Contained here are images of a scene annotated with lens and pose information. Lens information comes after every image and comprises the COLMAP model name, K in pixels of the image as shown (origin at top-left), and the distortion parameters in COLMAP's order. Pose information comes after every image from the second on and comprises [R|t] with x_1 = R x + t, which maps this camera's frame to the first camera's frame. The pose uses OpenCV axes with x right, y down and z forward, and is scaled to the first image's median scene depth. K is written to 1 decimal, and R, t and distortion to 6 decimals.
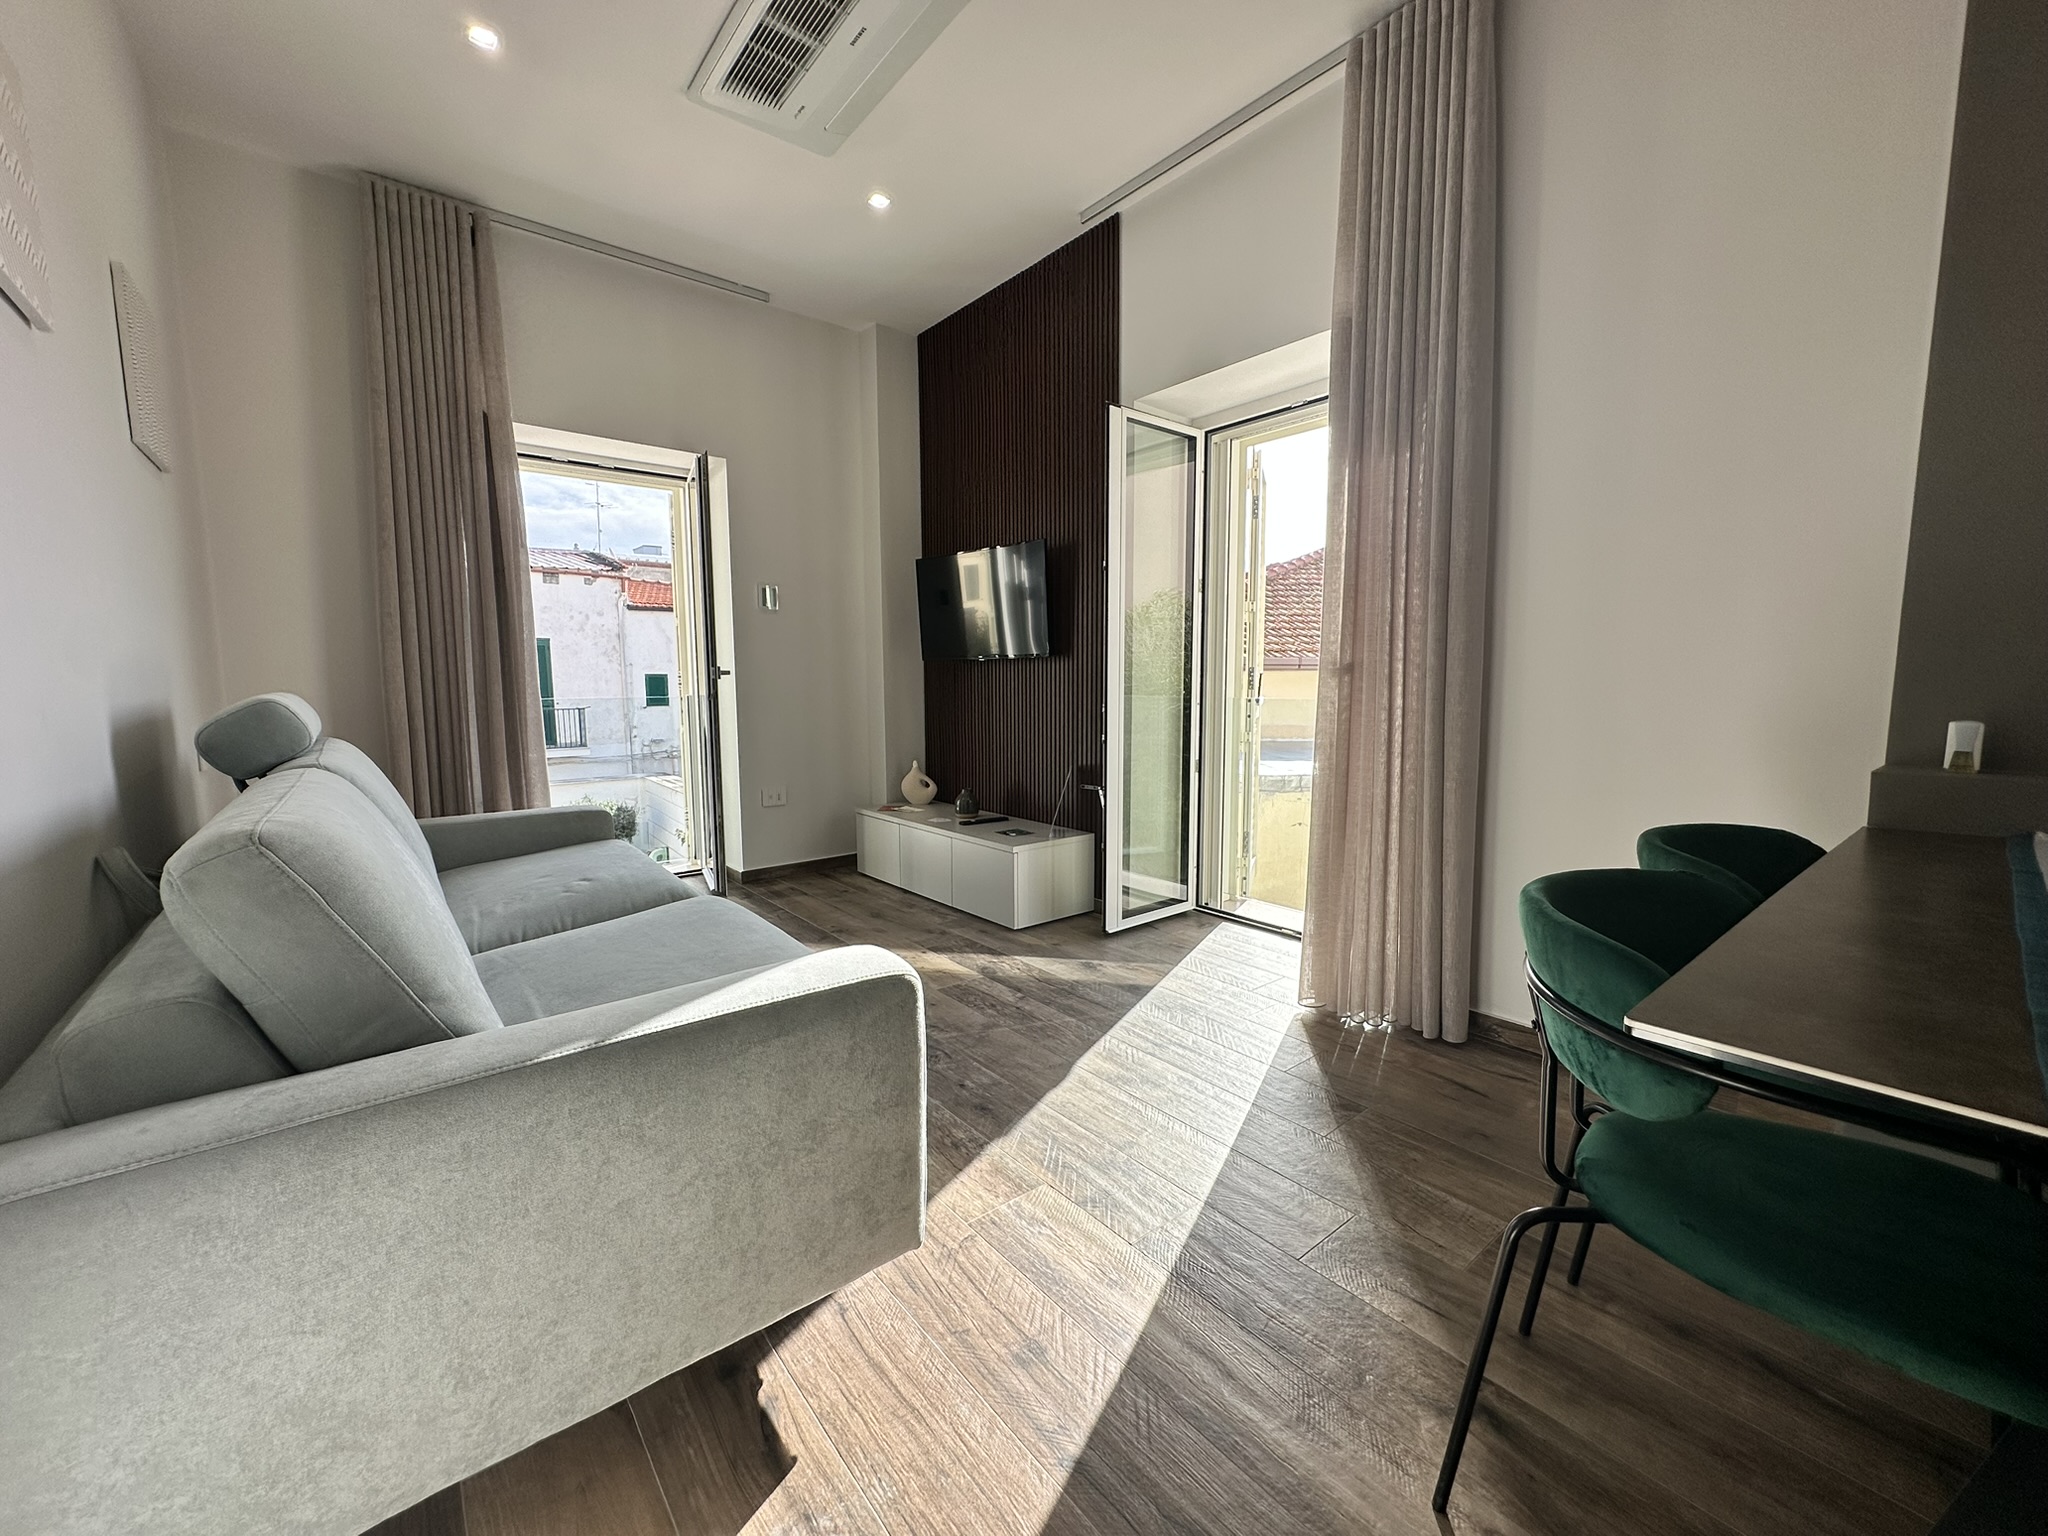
lens RADIAL K [[818.1, 0, 1025.1], [0, 818.1, 767.8], [0, 0, 1]] dist [-0.002886, 0.000998]
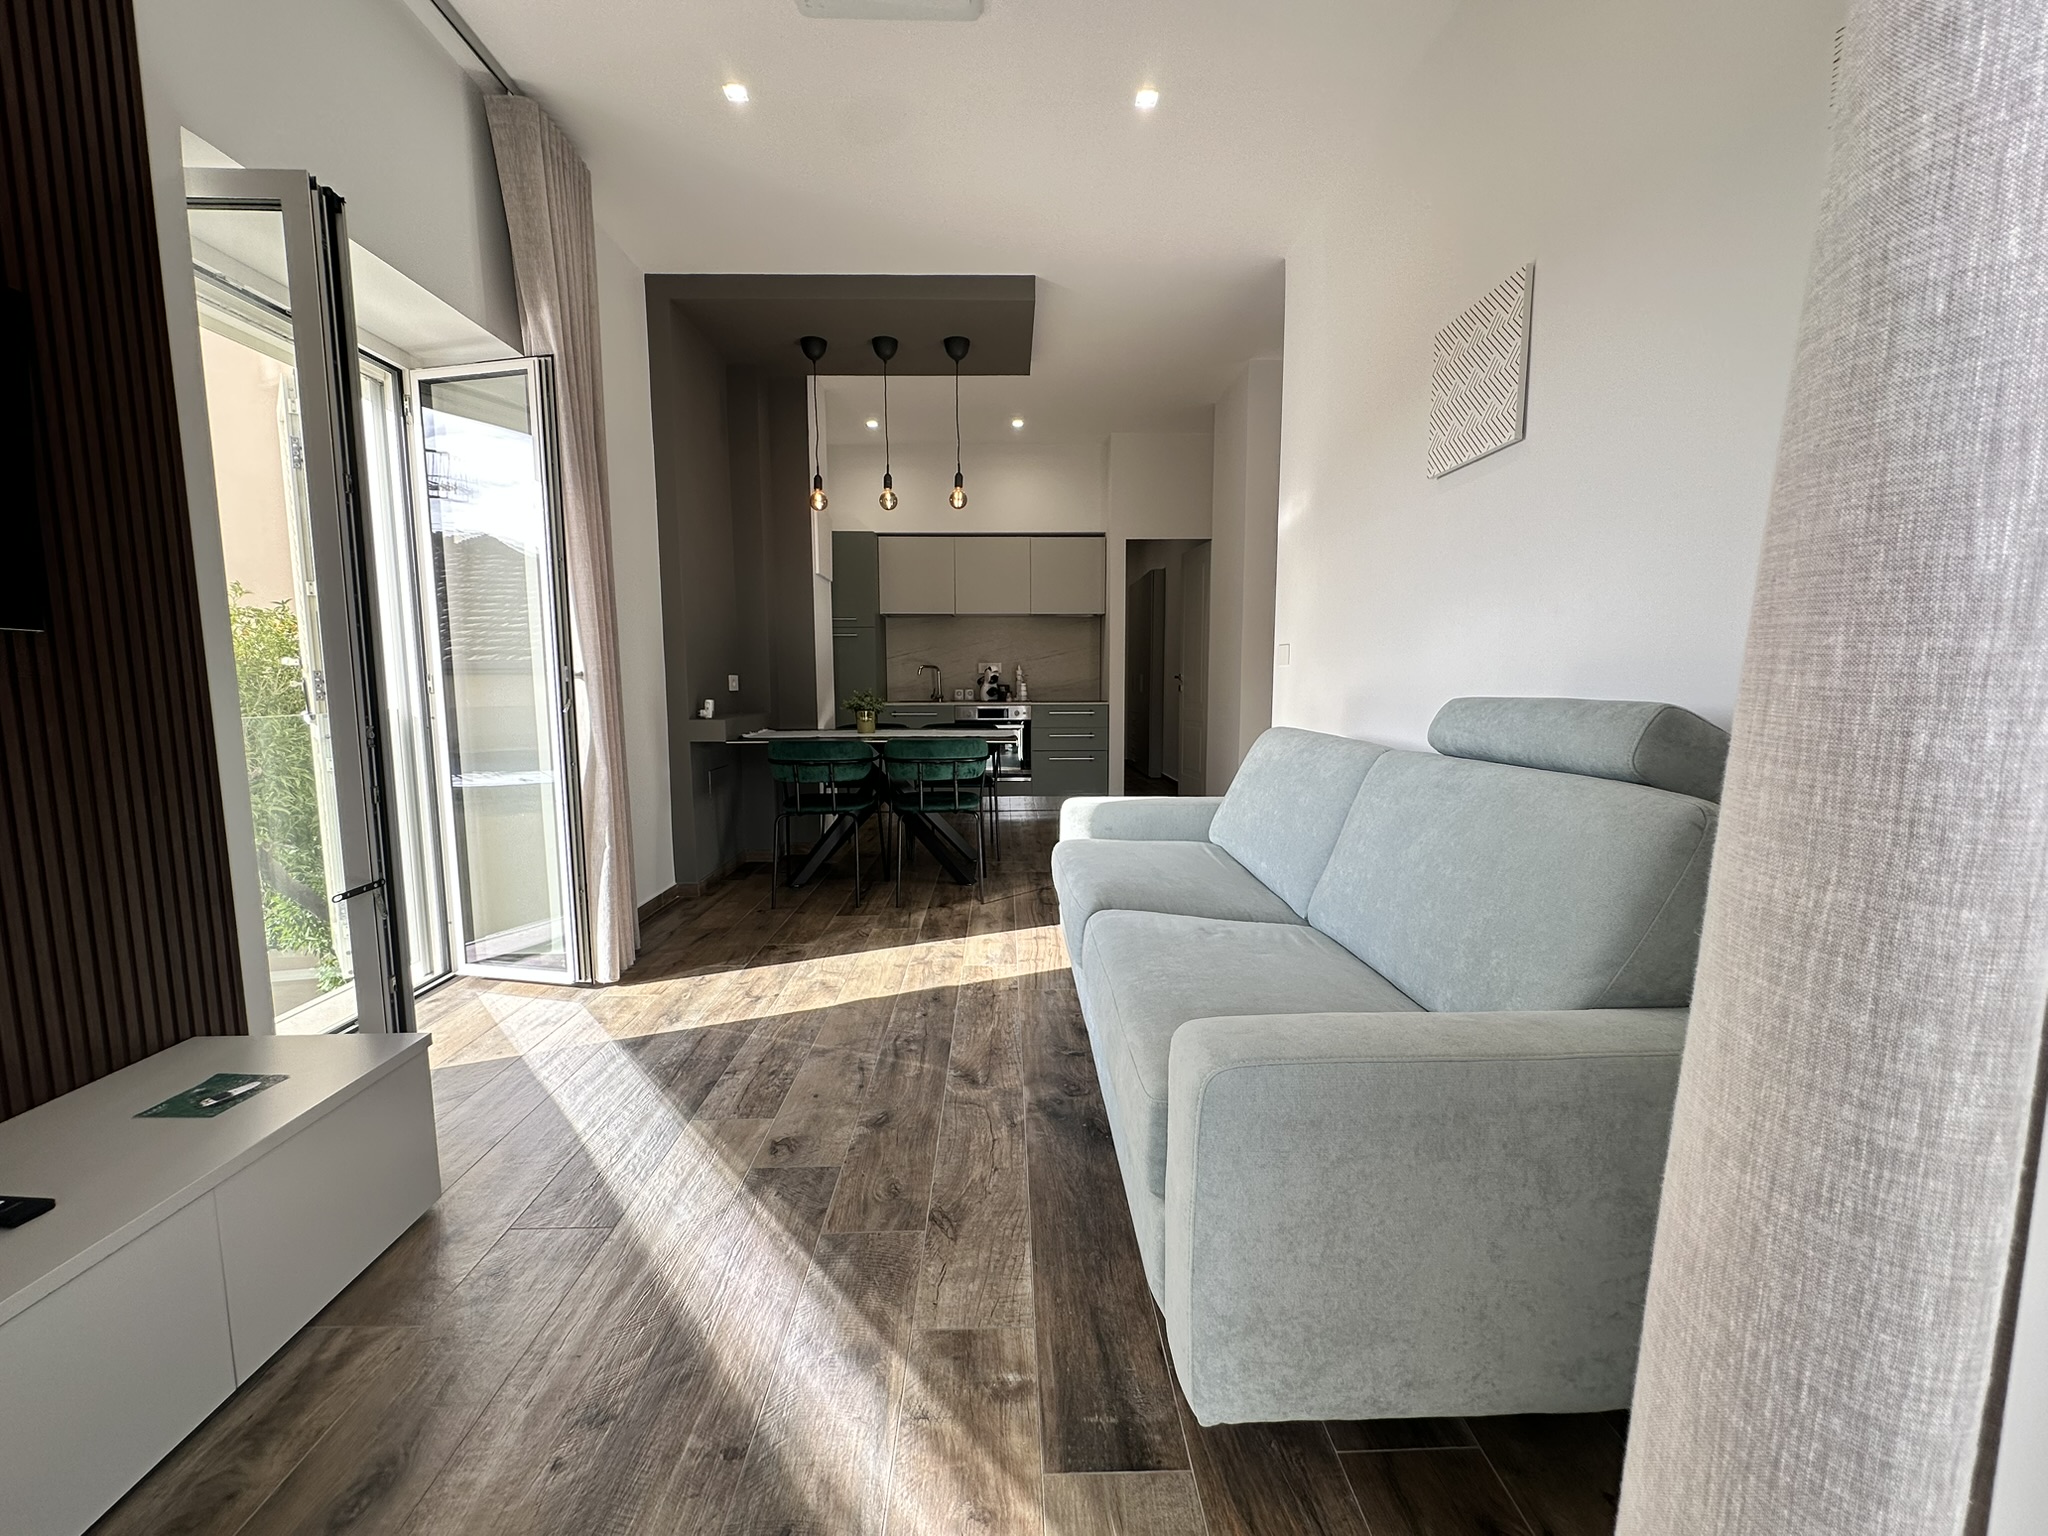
lens RADIAL K [[818.1, 0, 1025.1], [0, 818.1, 767.8], [0, 0, 1]] dist [-0.002886, 0.000998]
pose [[-0.793783, -0.059120, 0.605320, -0.683857], [0.072738, 0.978893, 0.190991, -0.146739], [-0.603835, 0.195635, -0.772729, 1.332087]]
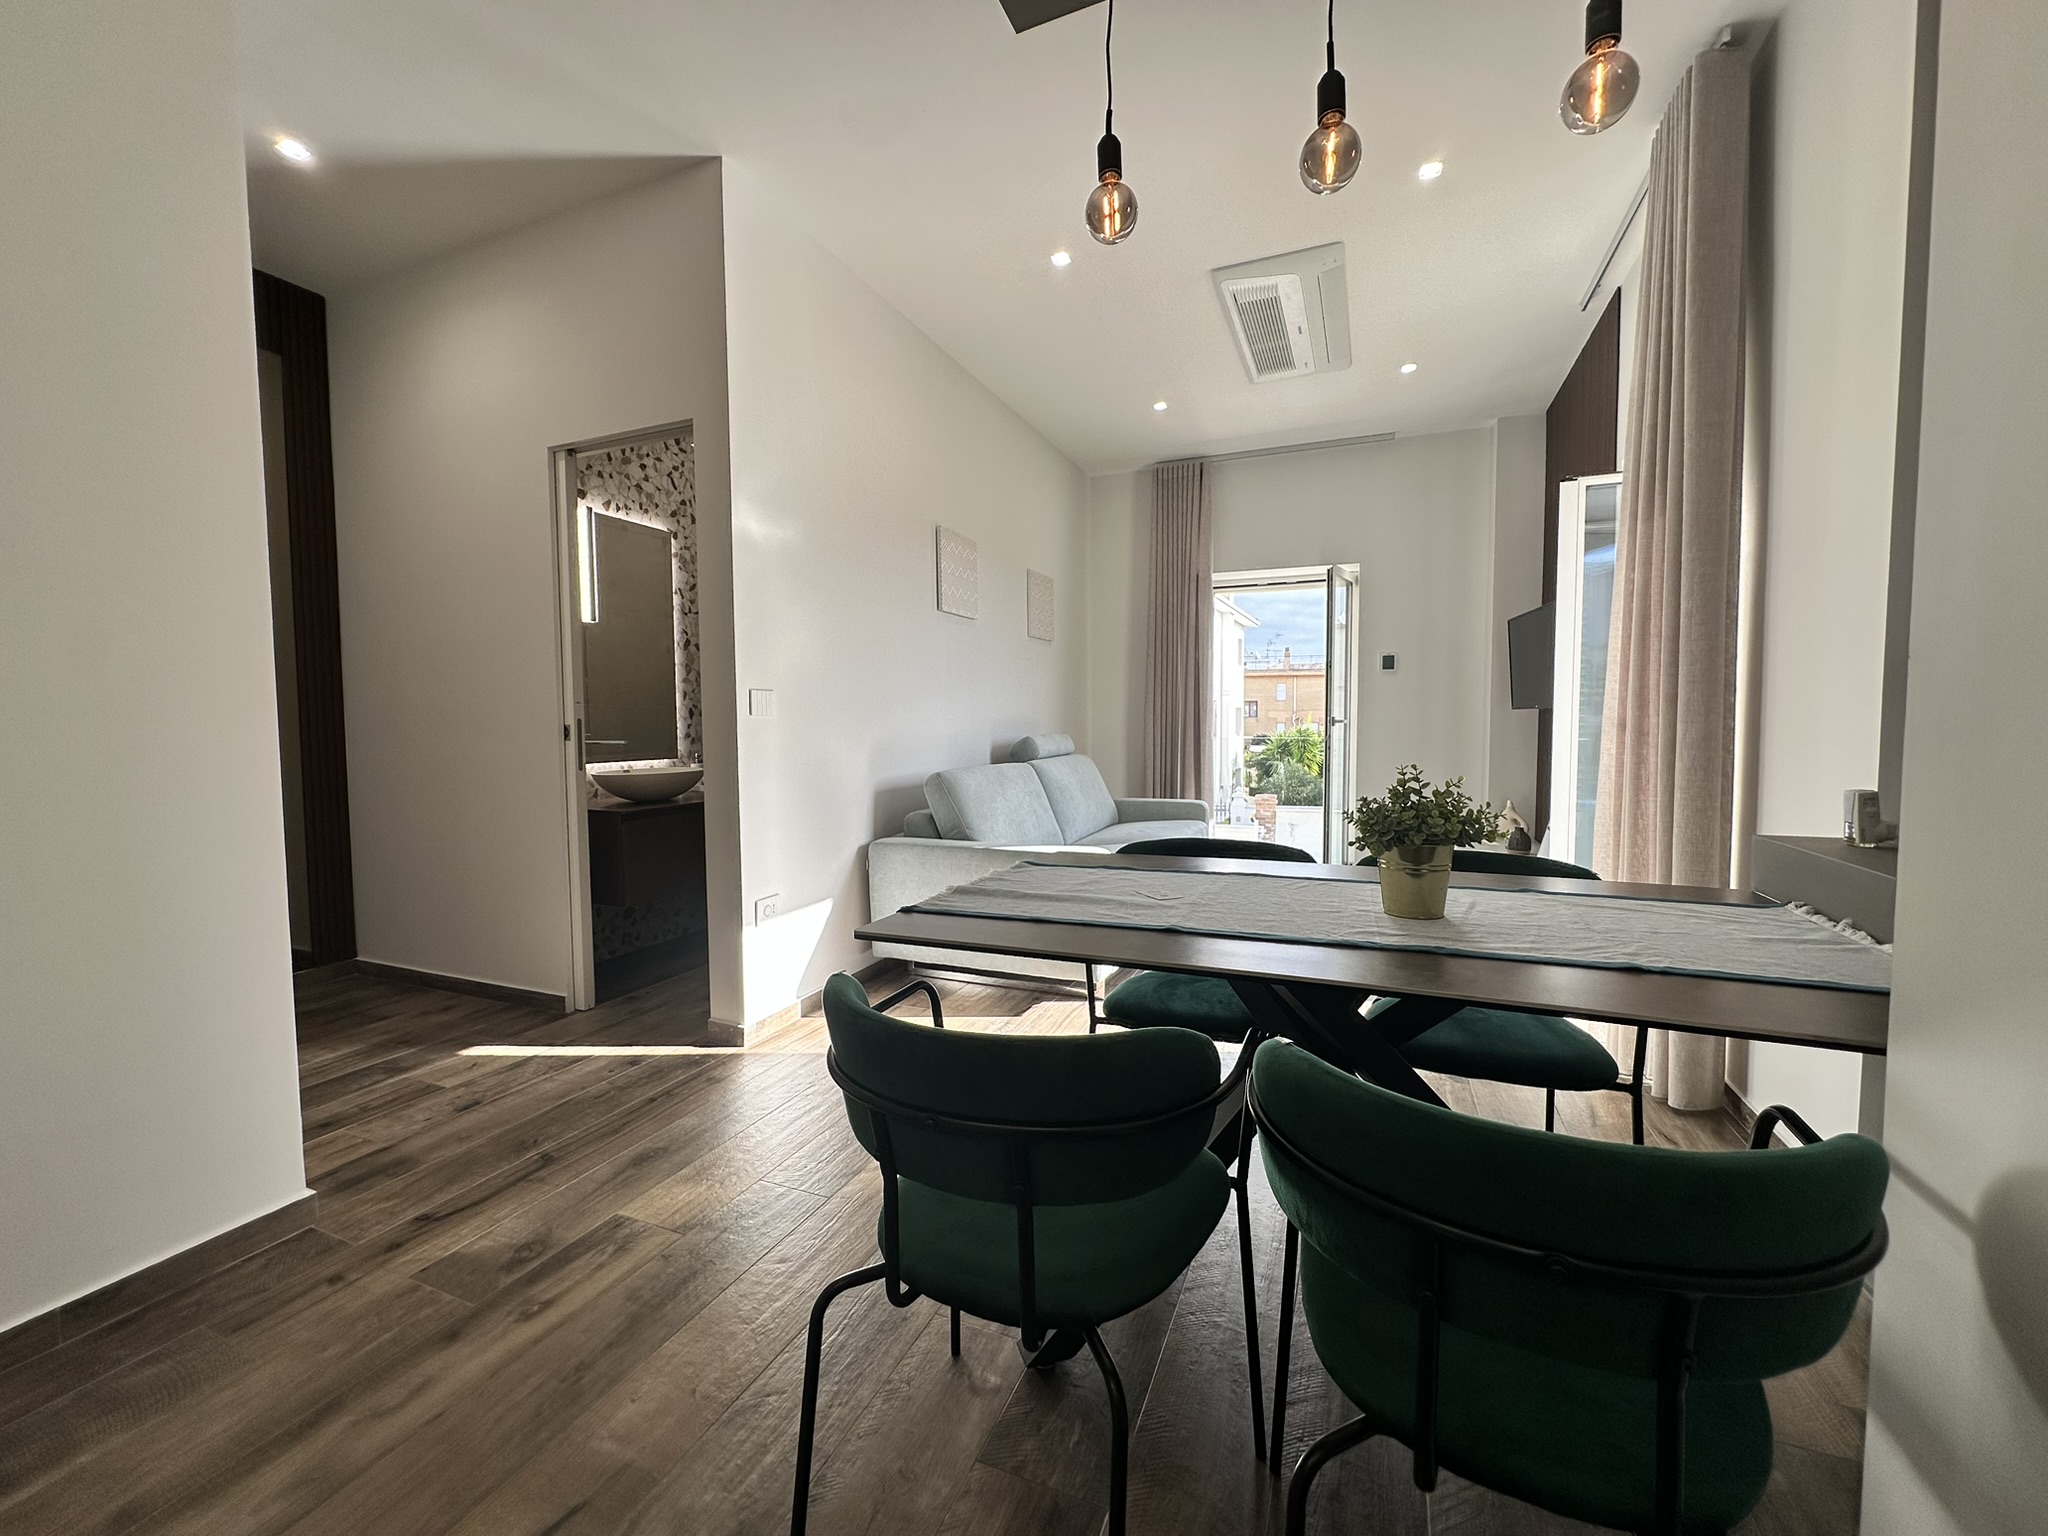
lens RADIAL K [[818.1, 0, 1025.1], [0, 818.1, 767.8], [0, 0, 1]] dist [-0.002886, 0.000998]
pose [[0.471722, 0.050643, -0.880292, 0.818119], [-0.091532, 0.995768, 0.008237, -0.002912], [0.876984, 0.076690, 0.474361, -0.138647]]
